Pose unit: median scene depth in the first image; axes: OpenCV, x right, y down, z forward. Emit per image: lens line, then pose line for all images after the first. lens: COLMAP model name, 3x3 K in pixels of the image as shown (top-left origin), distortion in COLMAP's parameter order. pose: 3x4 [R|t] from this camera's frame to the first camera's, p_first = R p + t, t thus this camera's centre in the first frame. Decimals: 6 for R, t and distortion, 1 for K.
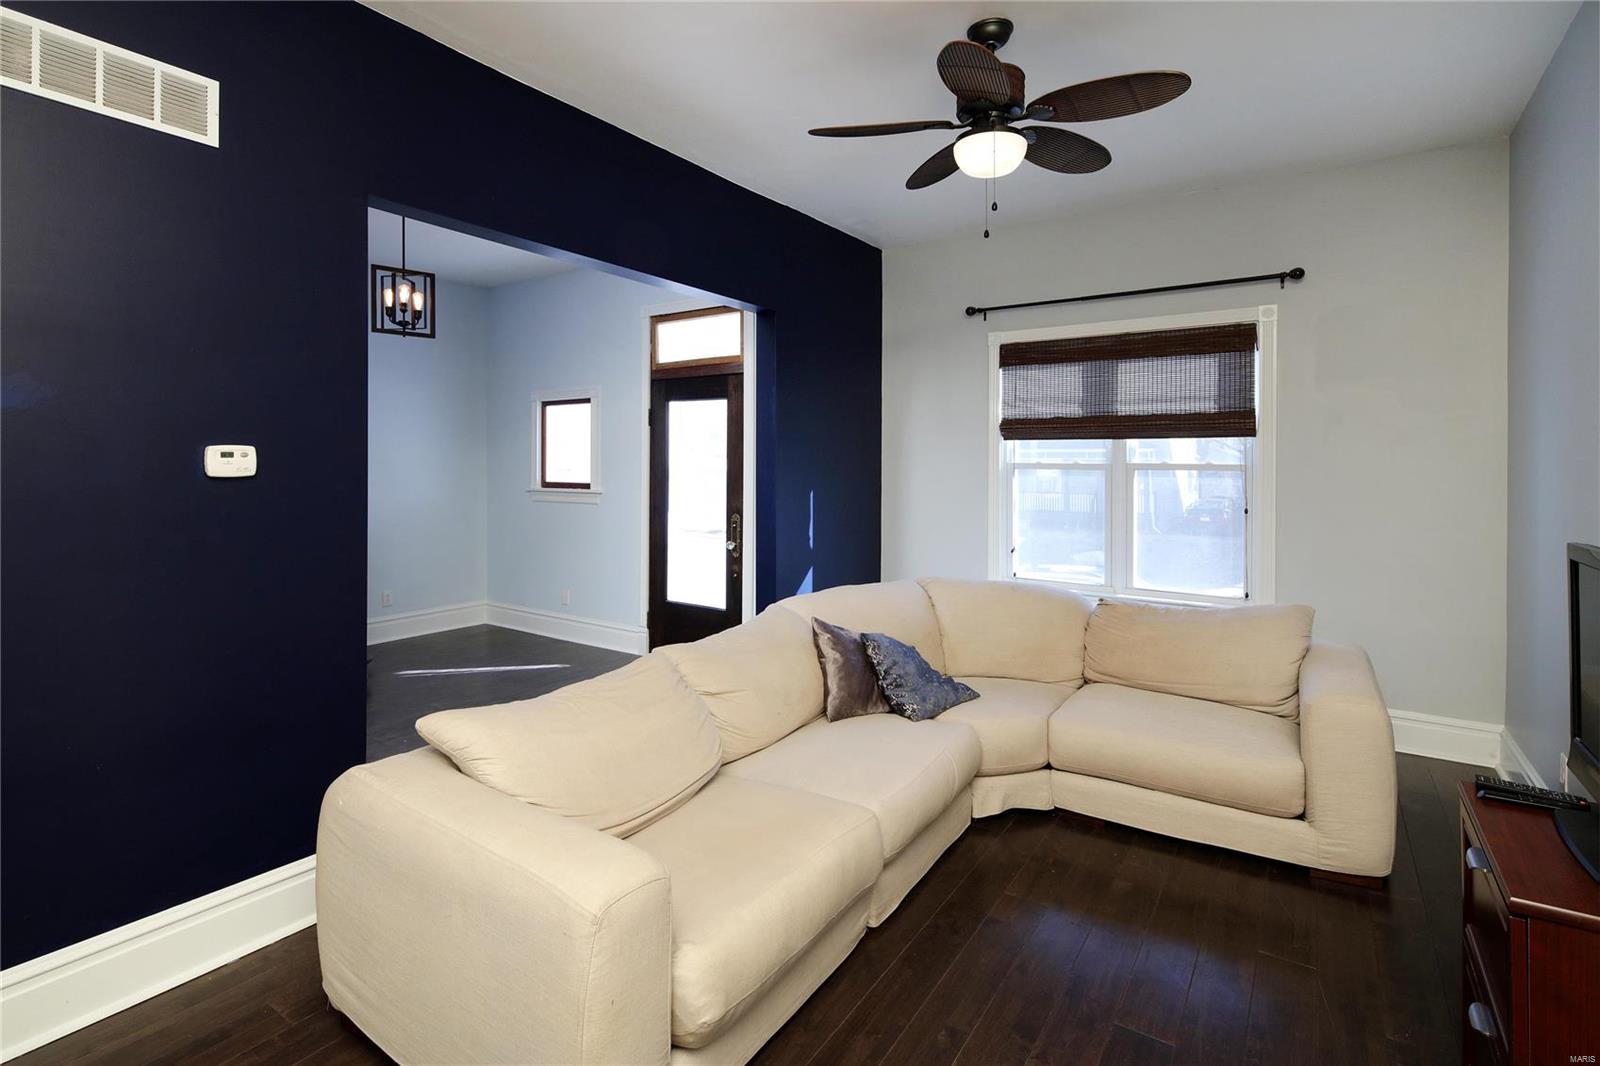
lens RADIAL K [[788.1, 0, 796.9], [0, 788.1, 458.1], [0, 0, 1]] dist [0.000096, -0.000064]
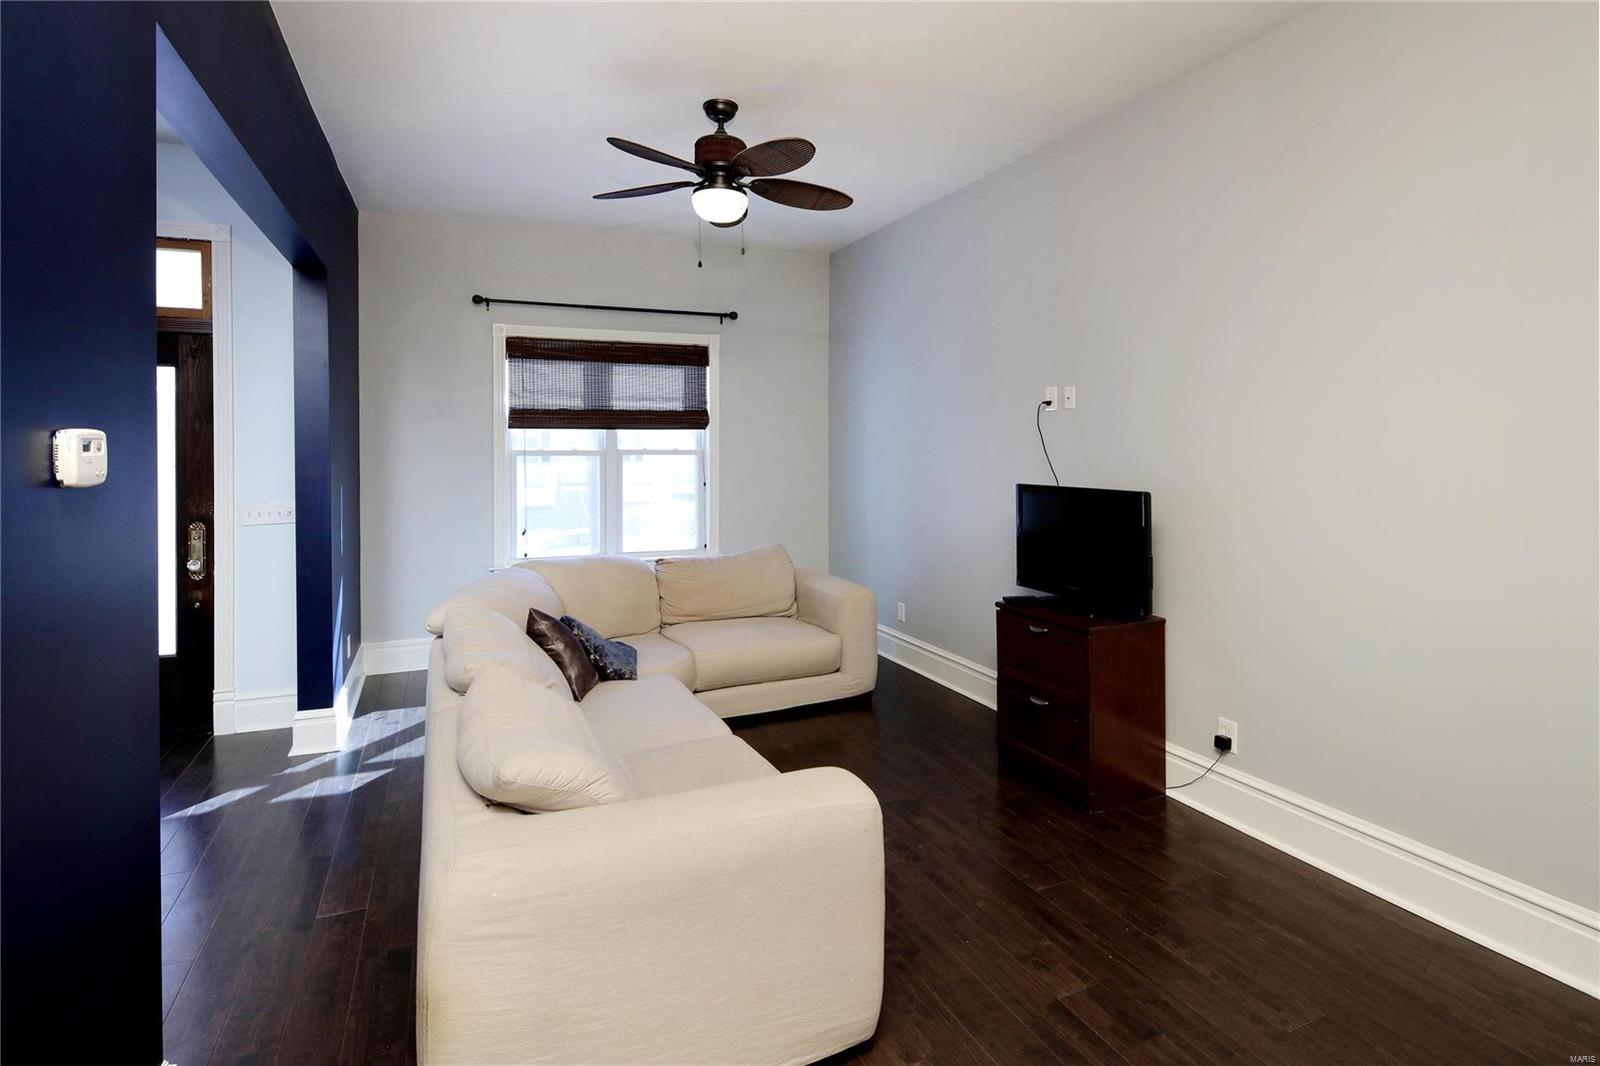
lens RADIAL K [[767.7, 0, 793.7], [0, 767.7, 445.9], [0, 0, 1]] dist [0.001712, 0.000261]
pose [[0.531727, -0.004304, 0.846905, -0.428085], [0.003130, 0.999990, 0.003117, -0.001750], [-0.846910, 0.000993, 0.531735, 0.148738]]
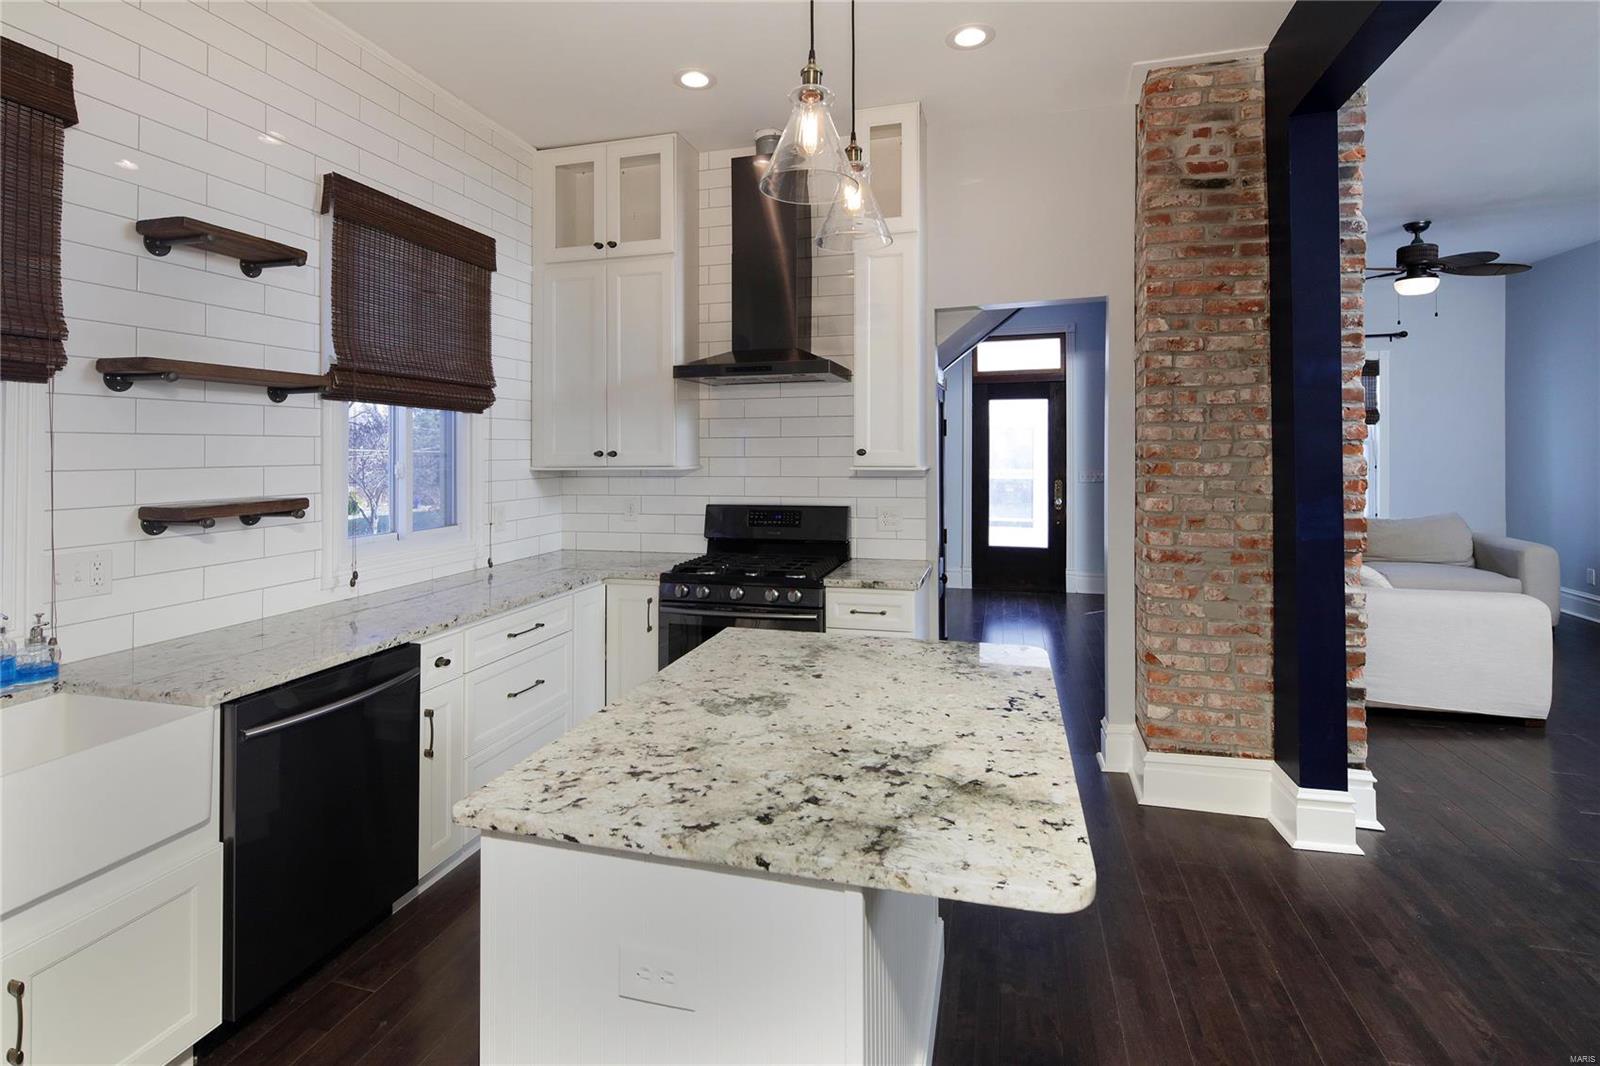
lens RADIAL K [[767.7, 0, 793.7], [0, 767.7, 445.9], [0, 0, 1]] dist [0.001712, 0.000261]
pose [[0.950687, -0.012310, 0.309907, -1.093616], [0.010696, 0.999919, 0.006906, -0.004878], [-0.309967, -0.003251, 0.950742, -0.212795]]
